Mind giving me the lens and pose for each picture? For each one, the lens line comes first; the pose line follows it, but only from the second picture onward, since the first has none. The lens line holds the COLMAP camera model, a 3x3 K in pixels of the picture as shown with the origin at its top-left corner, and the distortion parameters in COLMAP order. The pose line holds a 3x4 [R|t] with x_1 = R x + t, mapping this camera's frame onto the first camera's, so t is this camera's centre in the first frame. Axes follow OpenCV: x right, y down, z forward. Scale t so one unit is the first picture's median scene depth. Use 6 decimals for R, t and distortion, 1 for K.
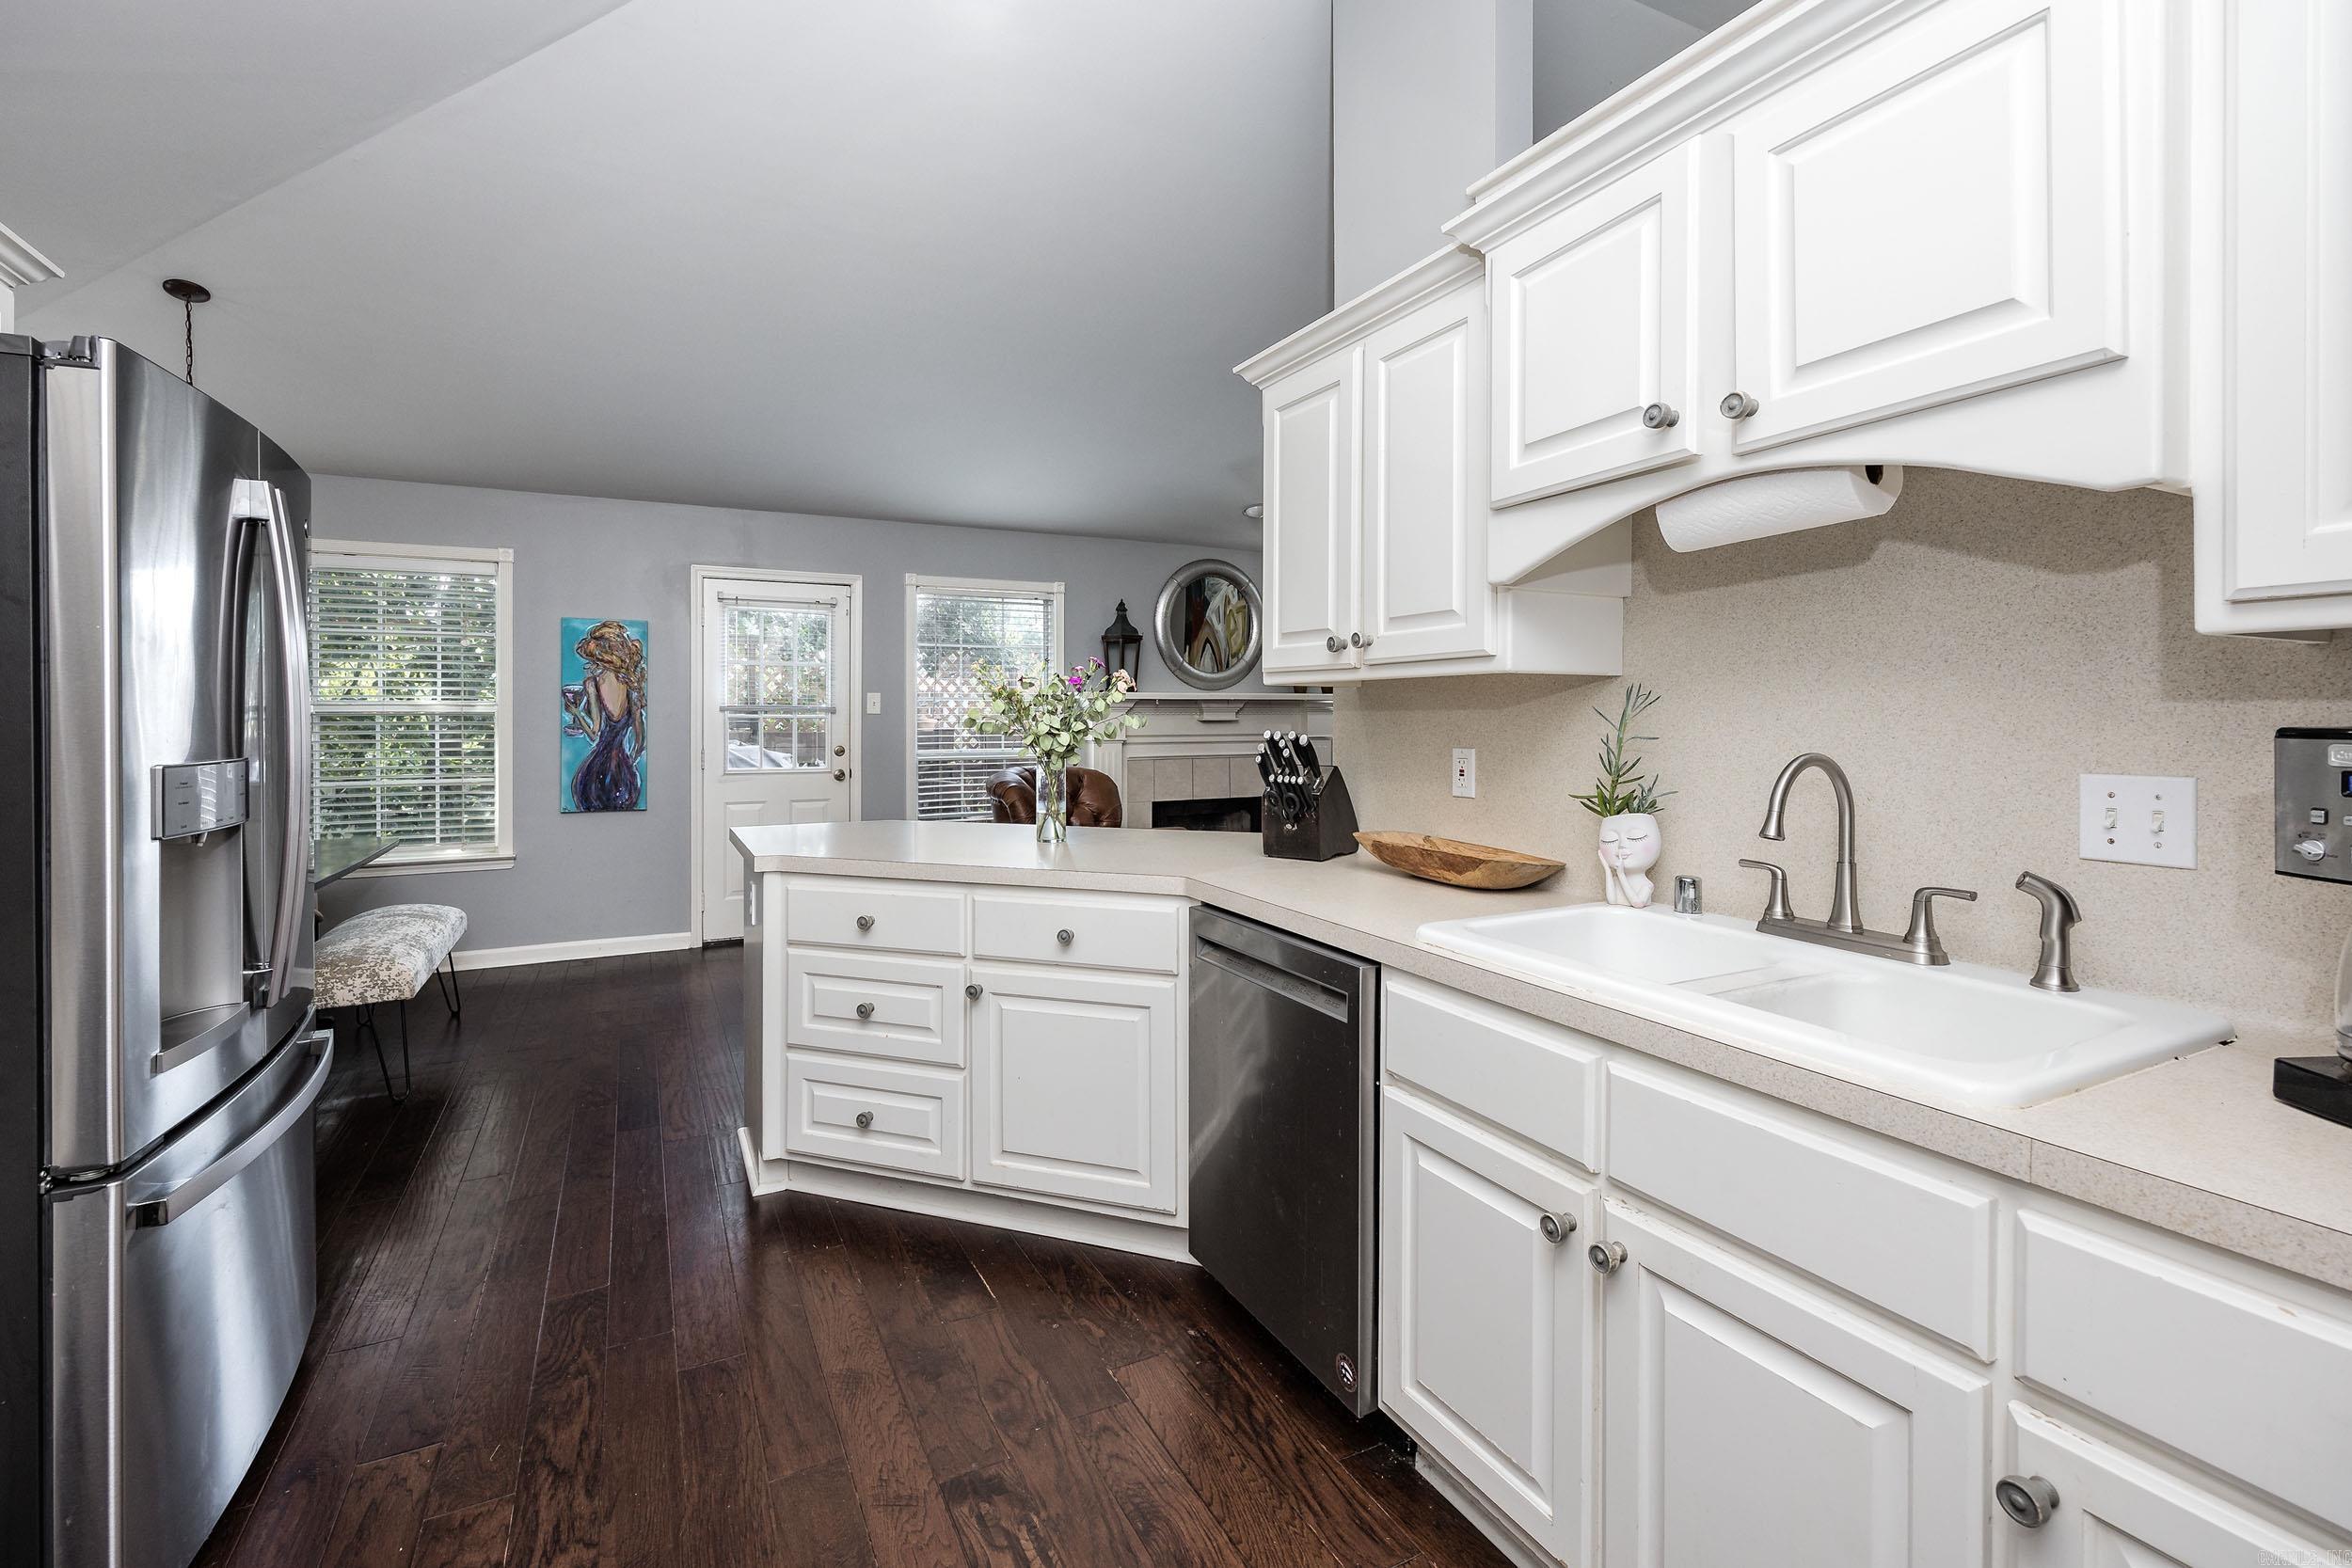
lens RADIAL K [[971.4, 0, 1060.5], [0, 971.4, 729.1], [0, 0, 1]] dist [-0.002755, 0.001445]
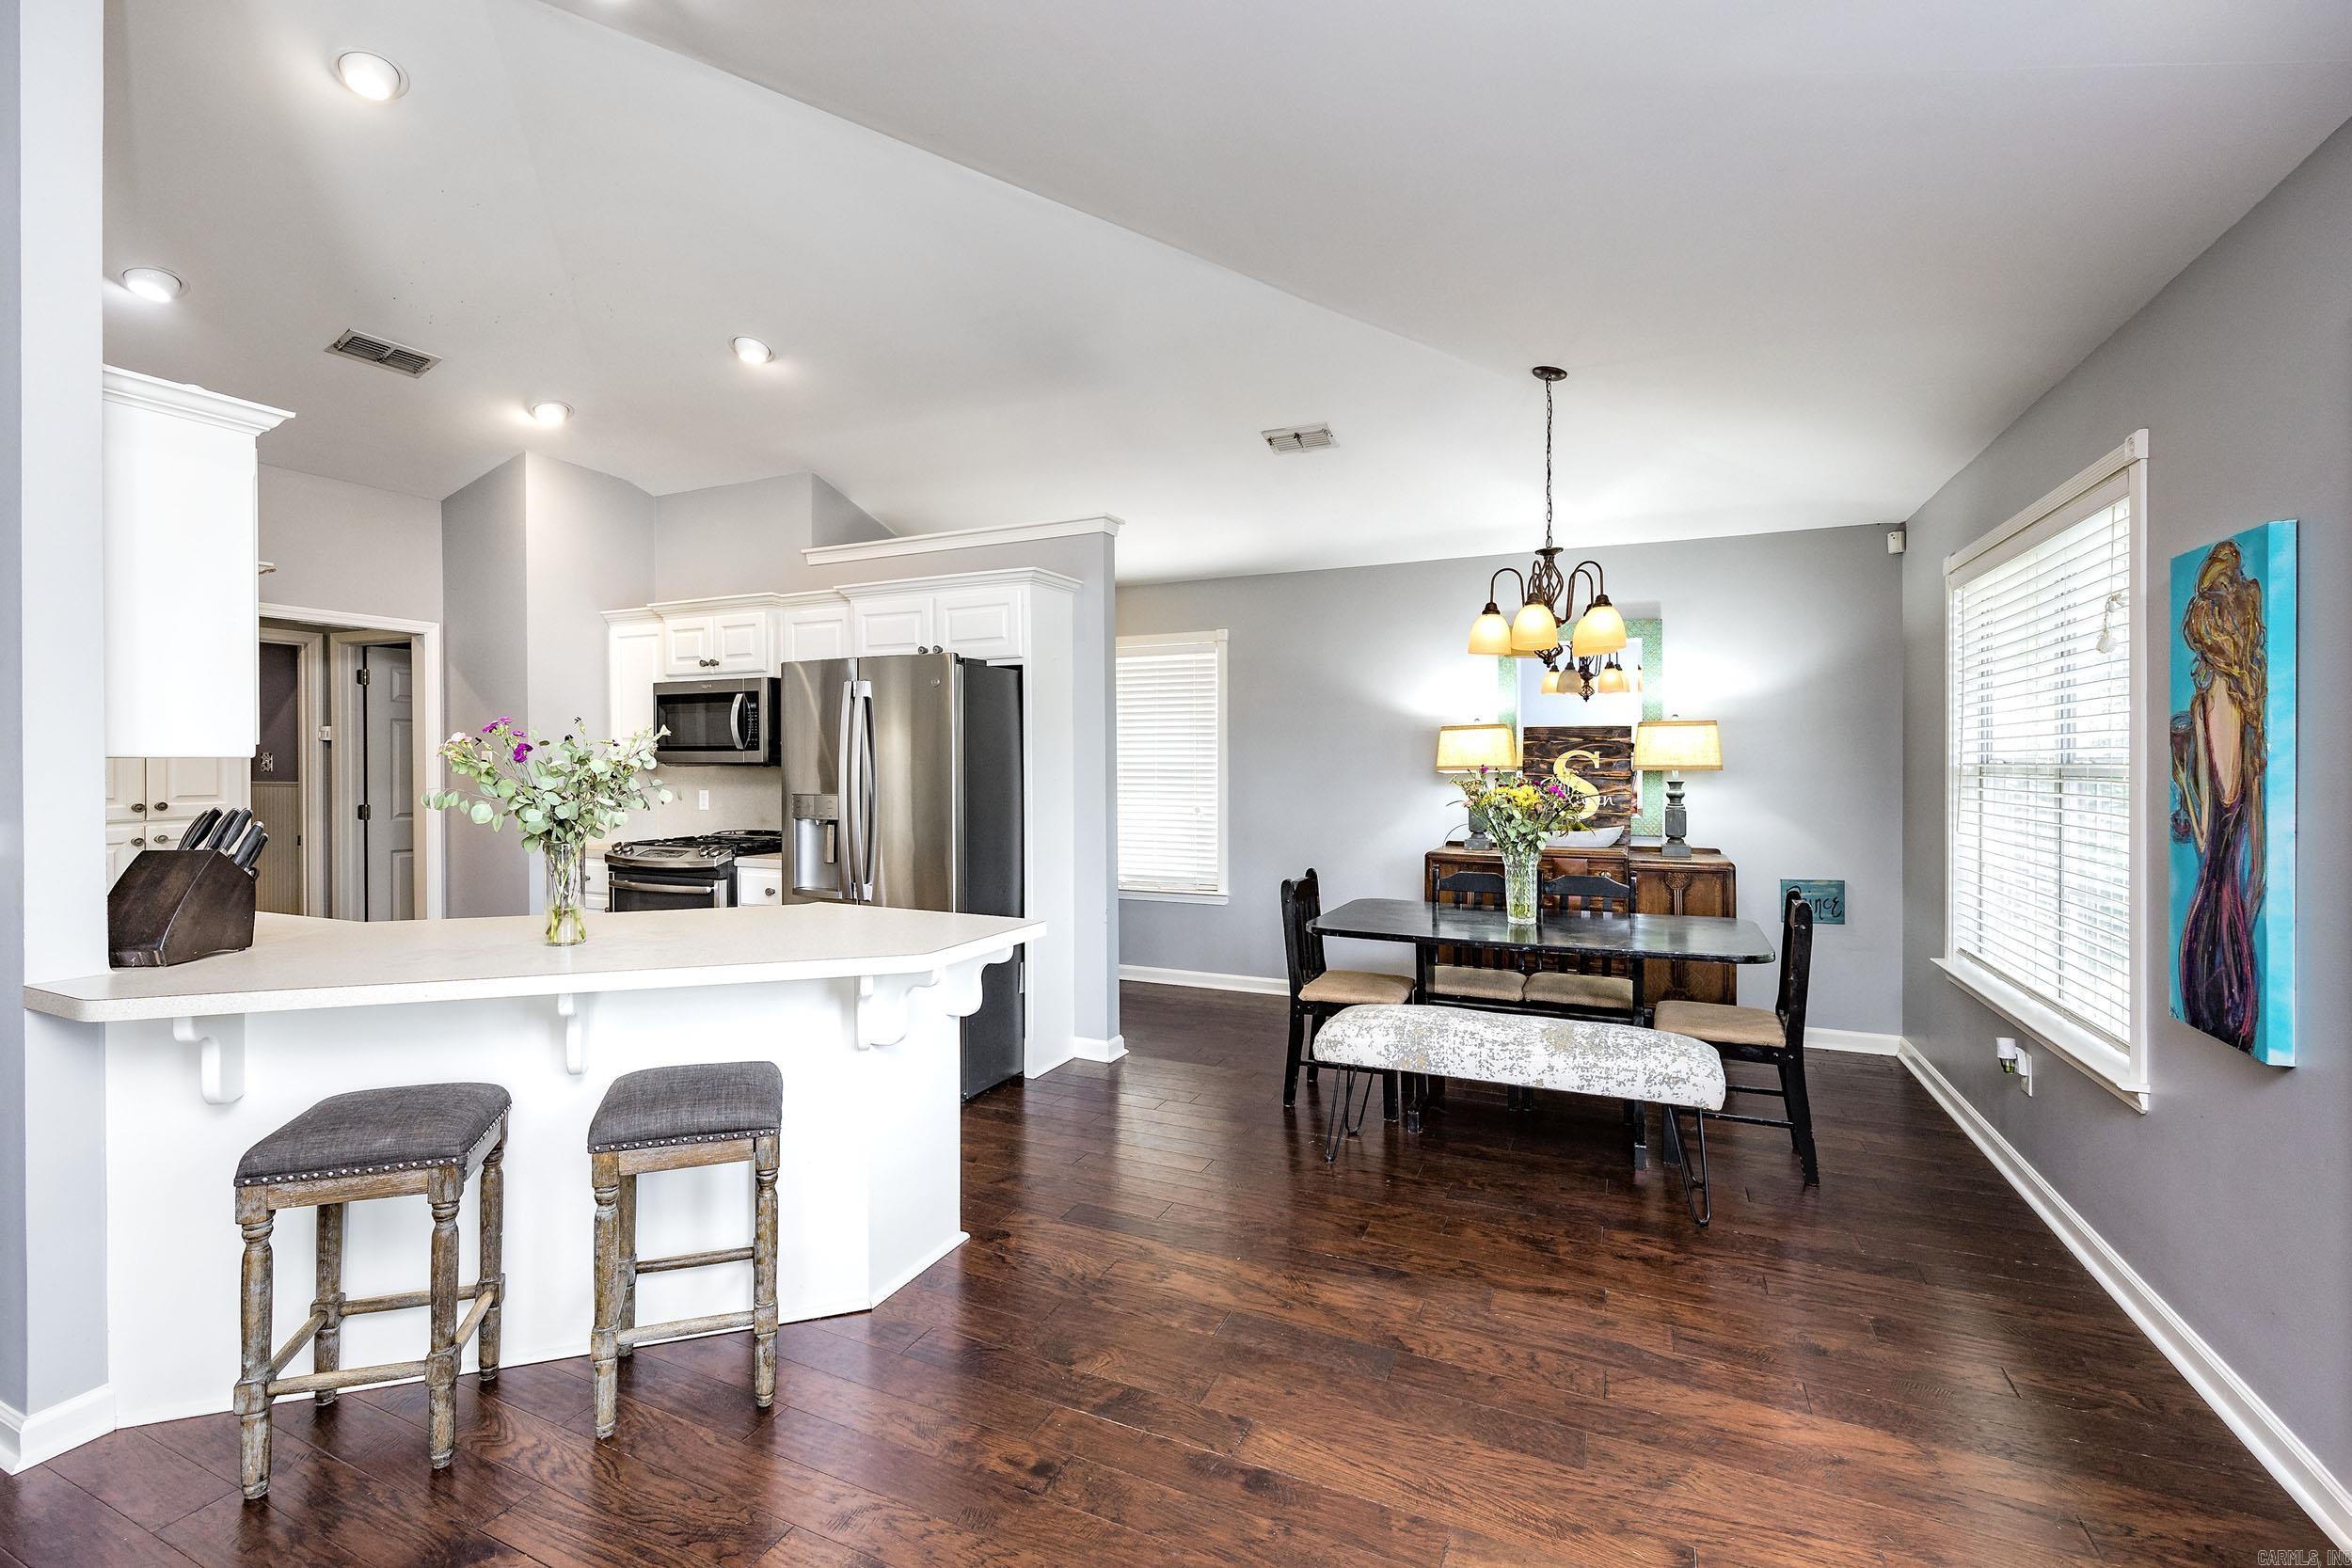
lens RADIAL K [[1013.1, 0, 1165.2], [0, 1013.1, 775.1], [0, 0, 1]] dist [0.004472, -0.002150]
pose [[-0.756583, 0.009299, -0.653832, 0.113345], [-0.006995, 0.999727, 0.022314, -0.027609], [0.653861, 0.021456, -0.756311, 1.062888]]
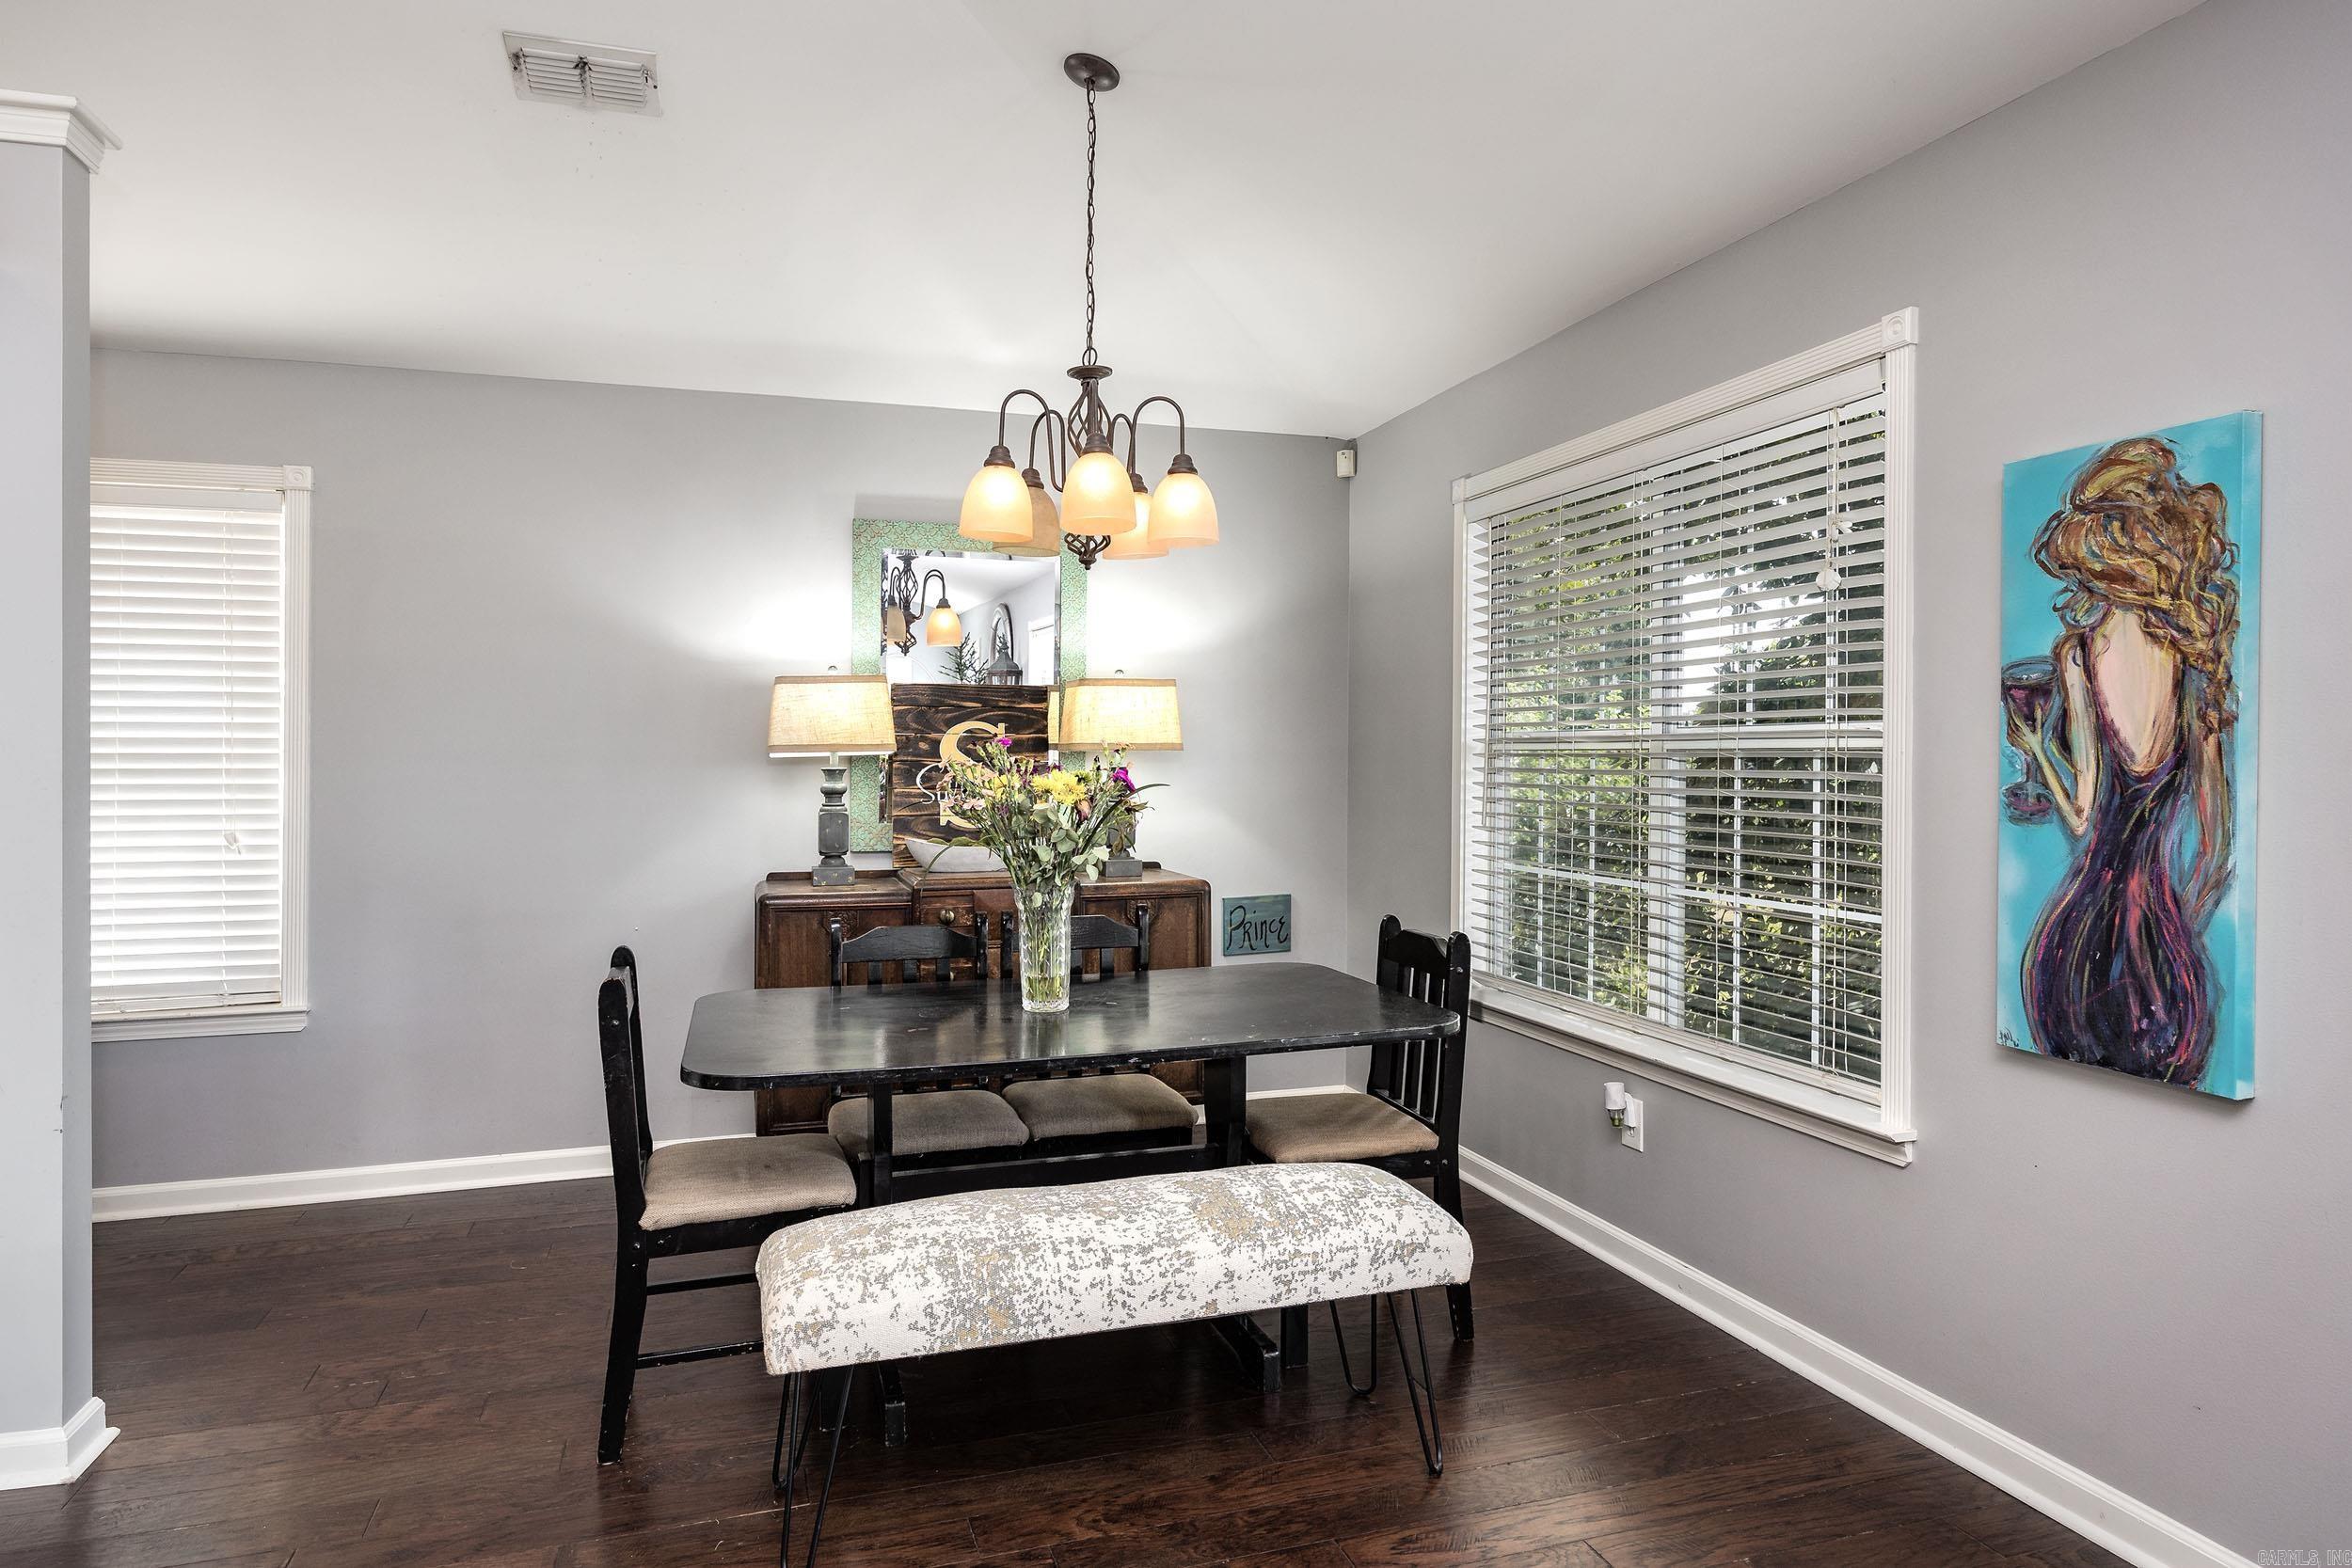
lens RADIAL K [[1368.6, 0, 1188.9], [0, 1368.6, 748.7], [0, 0, 1]] dist [-0.001457, 0.000428]
pose [[-0.122380, -0.003241, -0.992478, -0.009419], [-0.009930, 0.999949, -0.002041, -0.013276], [0.992434, 0.009605, -0.122406, 0.788178]]
